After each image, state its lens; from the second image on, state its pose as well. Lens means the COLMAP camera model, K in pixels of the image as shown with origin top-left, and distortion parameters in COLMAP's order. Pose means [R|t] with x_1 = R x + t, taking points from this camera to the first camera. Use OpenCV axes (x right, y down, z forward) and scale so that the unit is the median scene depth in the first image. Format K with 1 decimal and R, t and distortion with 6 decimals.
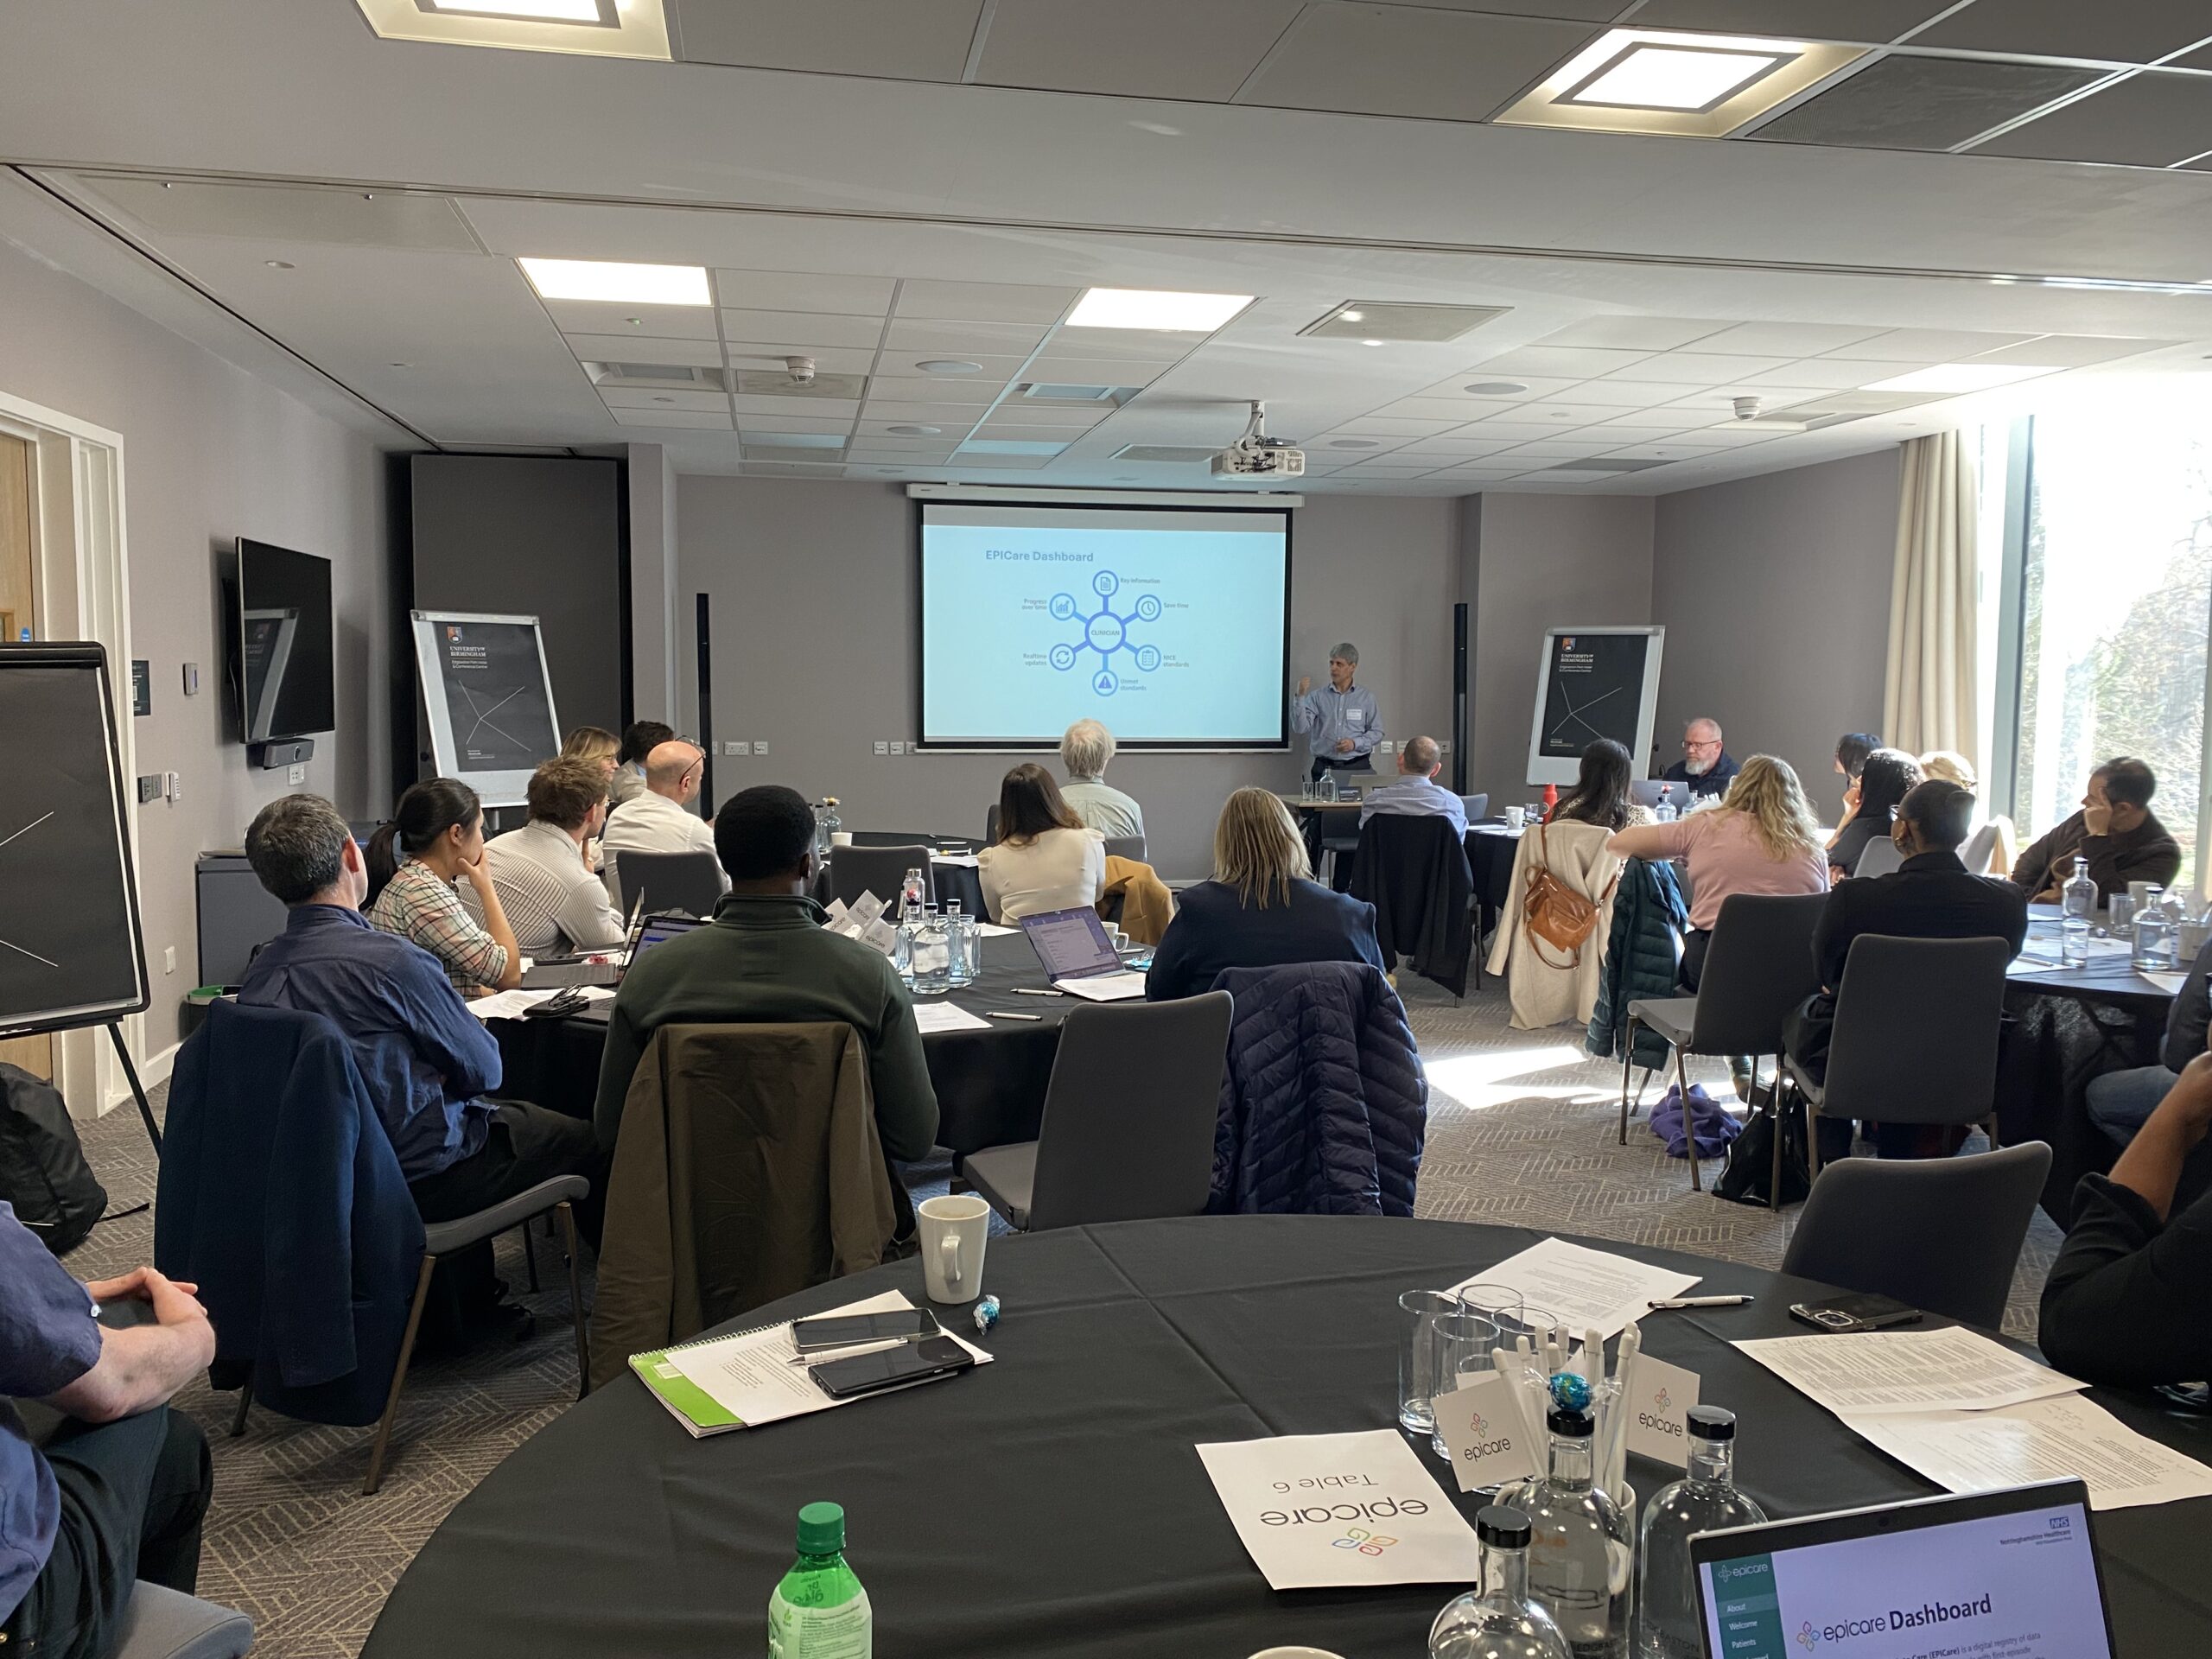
lens RADIAL K [[1799.5, 0, 1118.0], [0, 1799.5, 795.9], [0, 0, 1]] dist [0.009430, -0.005510]
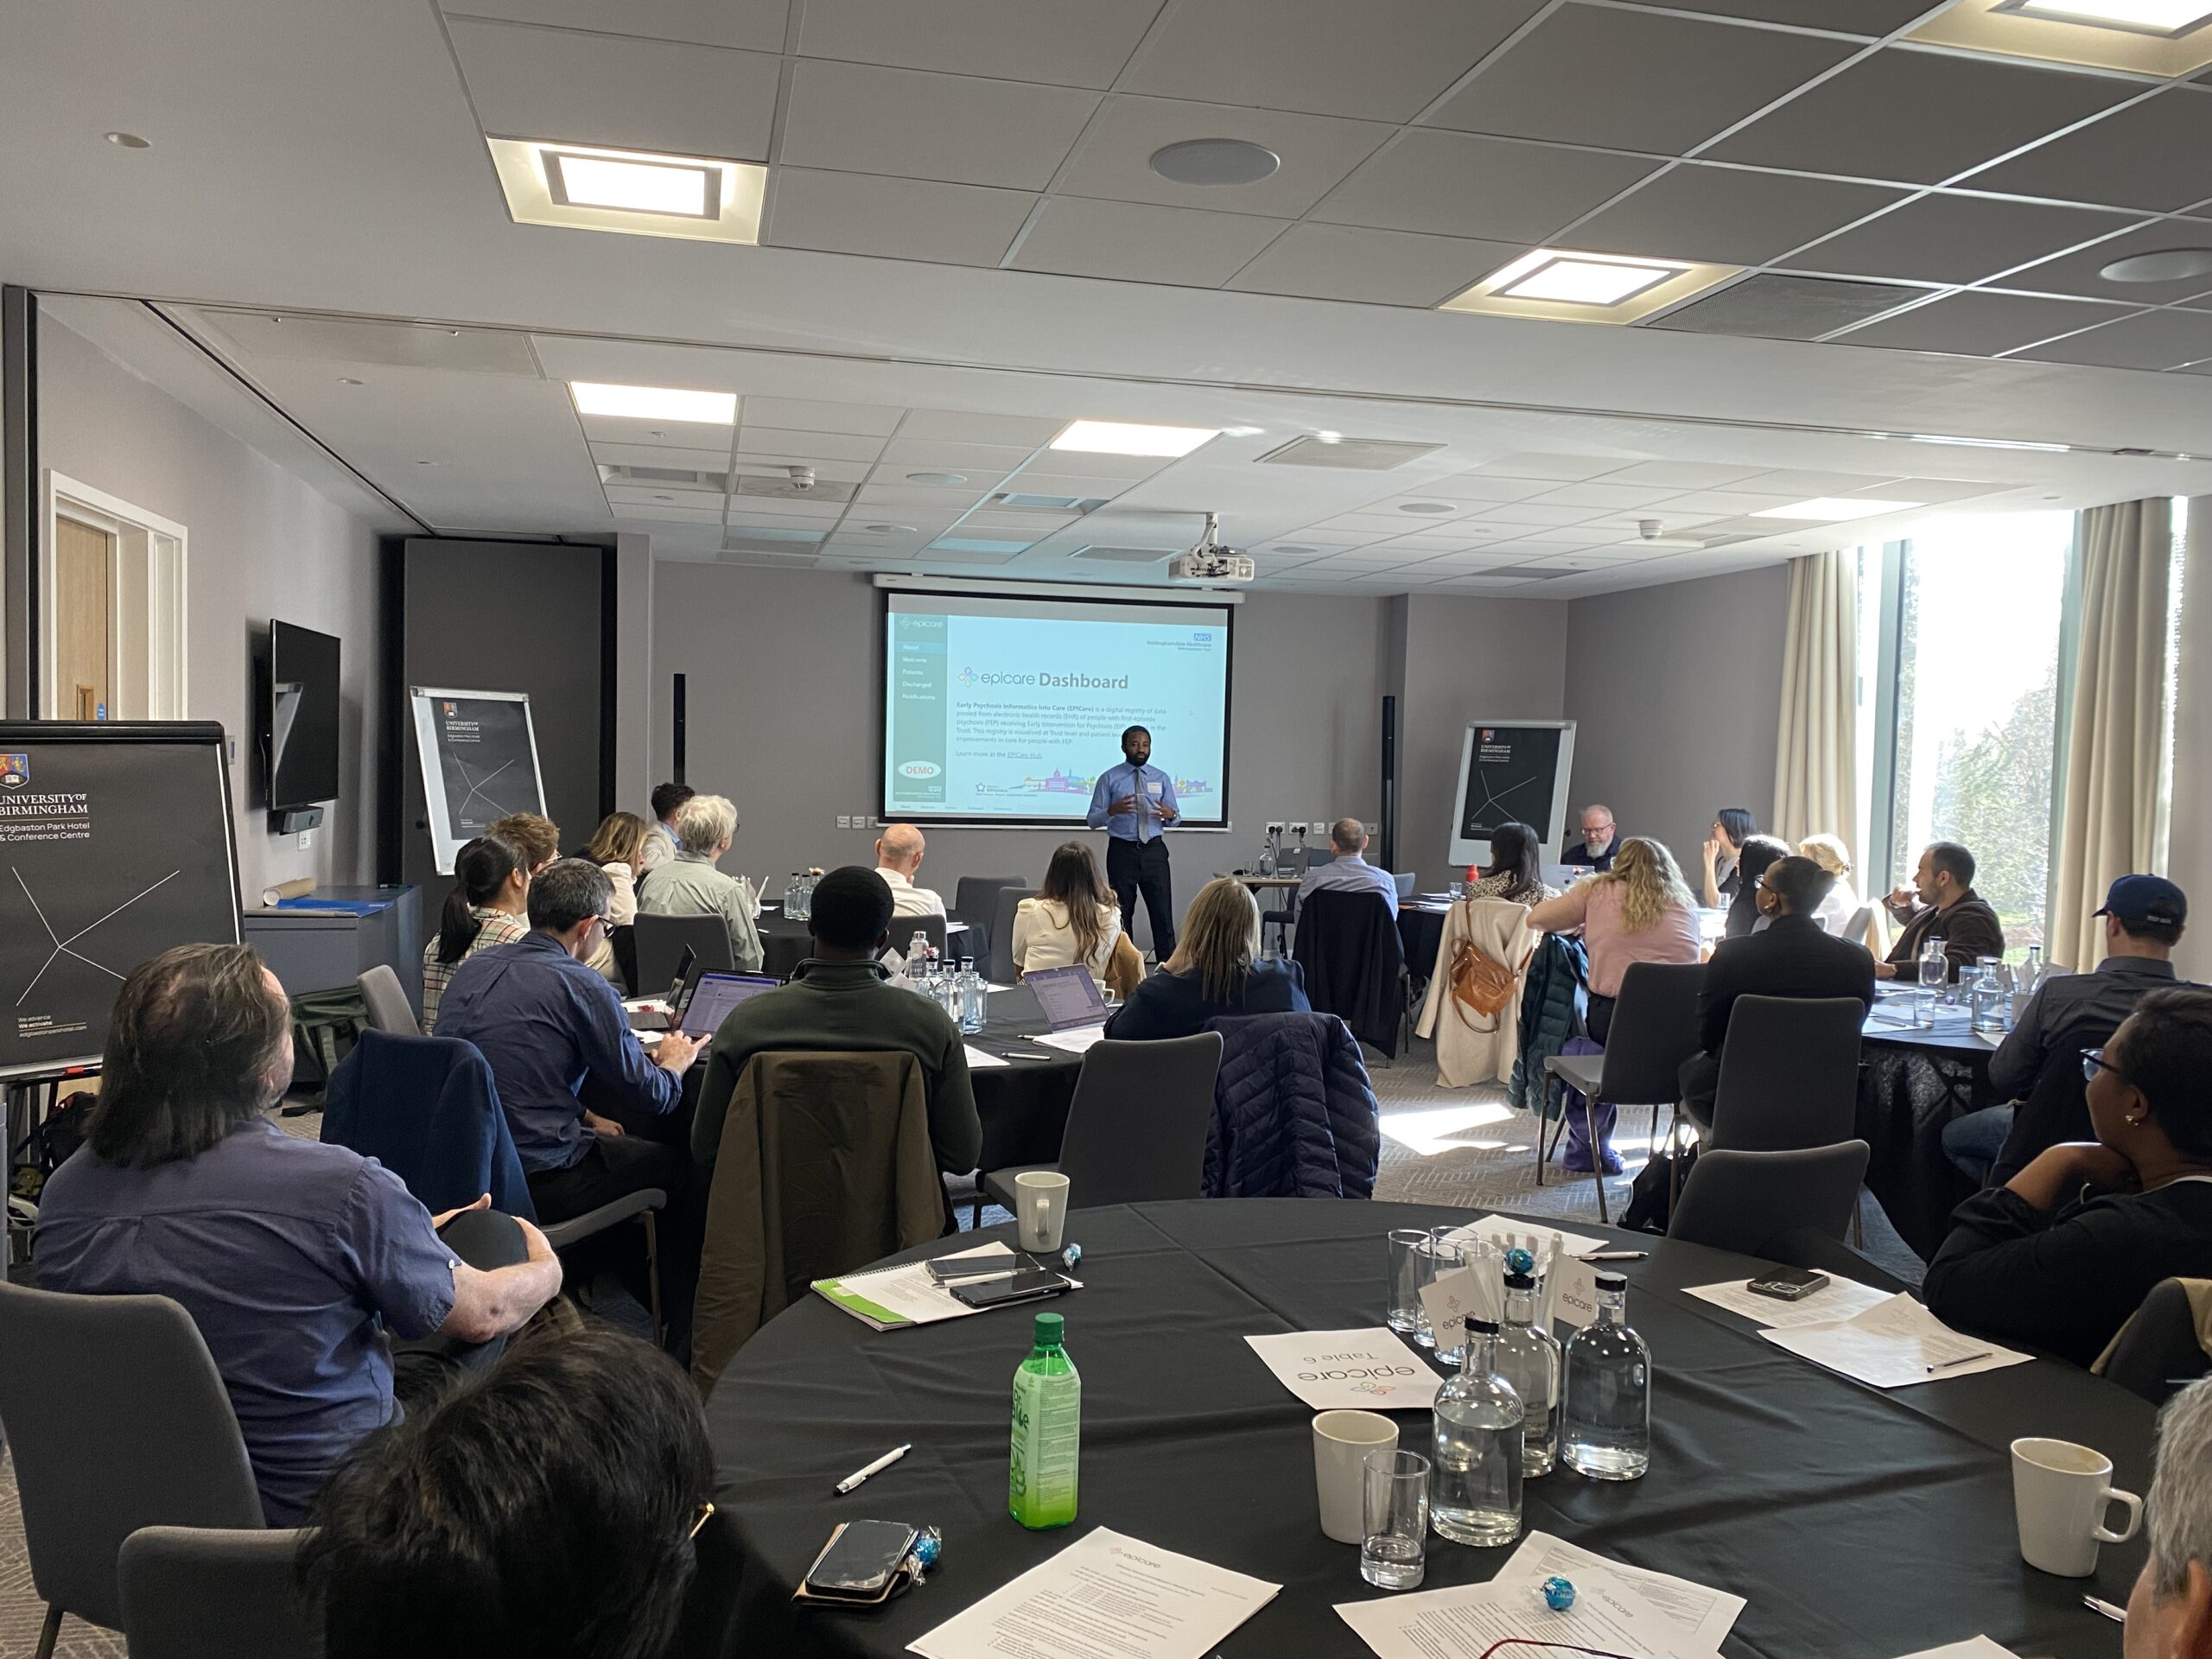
lens RADIAL K [[1799.5, 0, 1118.0], [0, 1799.5, 795.9], [0, 0, 1]] dist [0.009430, -0.005510]
pose [[0.998814, 0.015936, 0.046004, -0.031264], [-0.013957, 0.998977, -0.043017, 0.001742], [-0.046643, 0.042324, 0.998015, -0.098899]]
